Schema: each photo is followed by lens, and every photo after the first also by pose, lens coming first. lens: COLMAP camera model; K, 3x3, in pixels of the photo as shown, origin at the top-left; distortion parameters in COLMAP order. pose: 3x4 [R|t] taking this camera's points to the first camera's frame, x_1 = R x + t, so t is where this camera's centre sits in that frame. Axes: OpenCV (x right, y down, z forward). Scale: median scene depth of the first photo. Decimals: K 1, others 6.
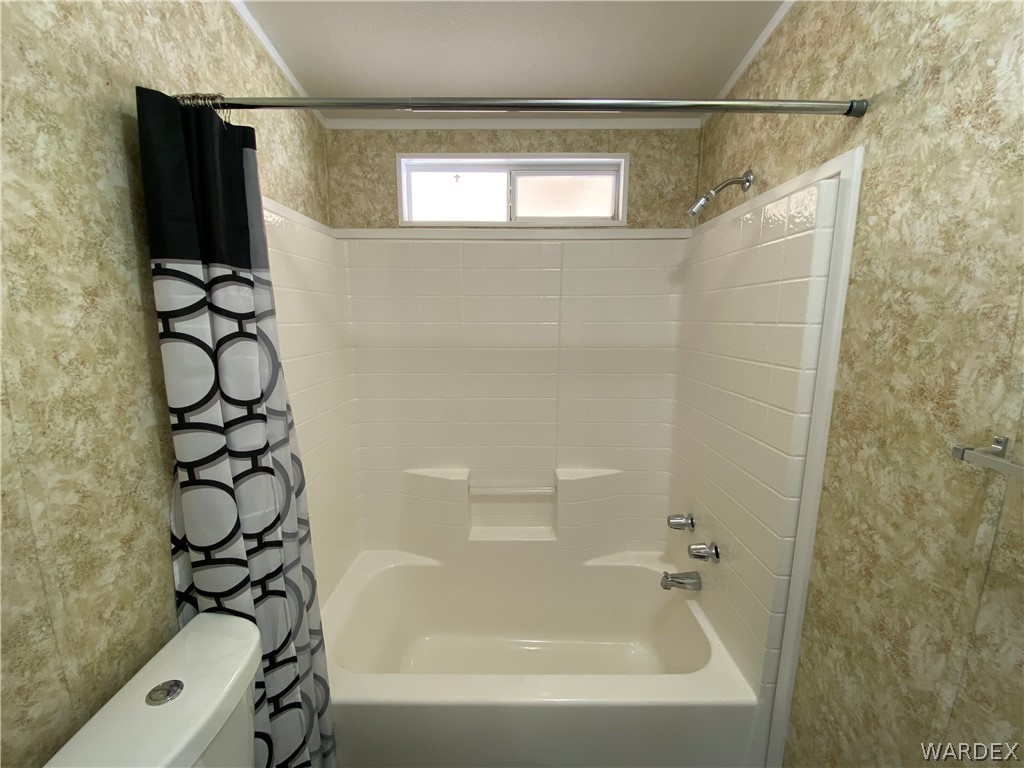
lens RADIAL K [[415.6, 0, 513.8], [0, 415.6, 389.0], [0, 0, 1]] dist [0.017615, -0.018318]
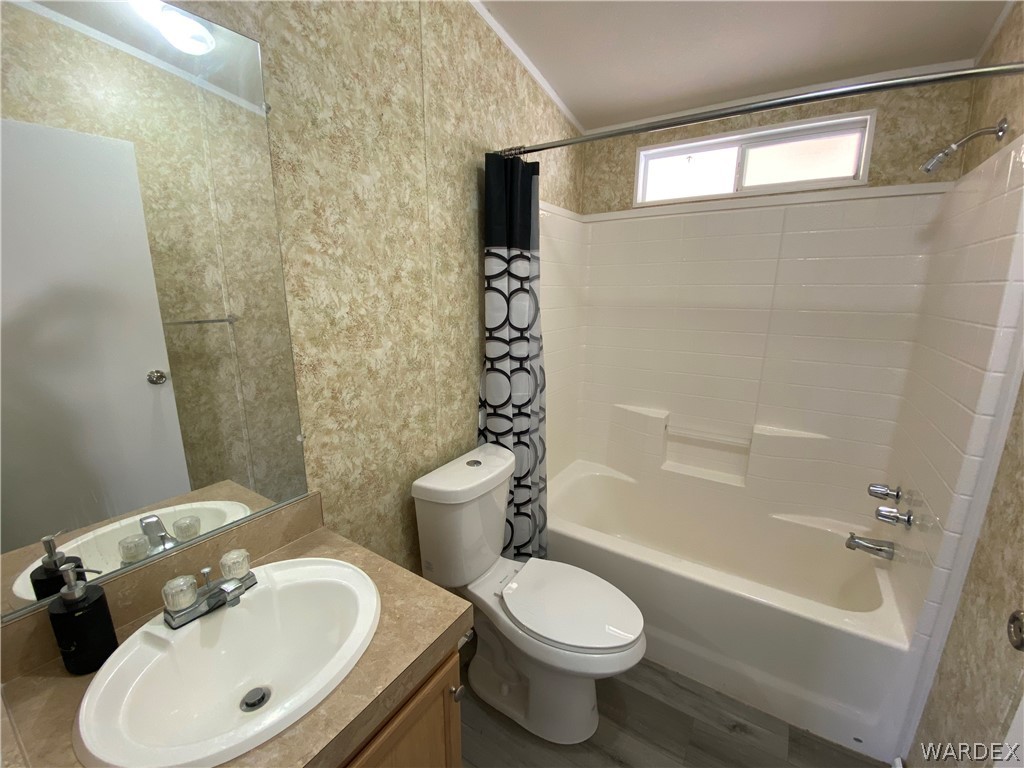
lens RADIAL K [[415.6, 0, 515.2], [0, 415.6, 382.0], [0, 0, 1]] dist [0.017615, -0.018318]
pose [[0.846533, 0.116063, -0.519529, 0.219570], [-0.091852, 0.993151, 0.072205, 0.108454], [0.524351, -0.013404, 0.851397, -0.405111]]
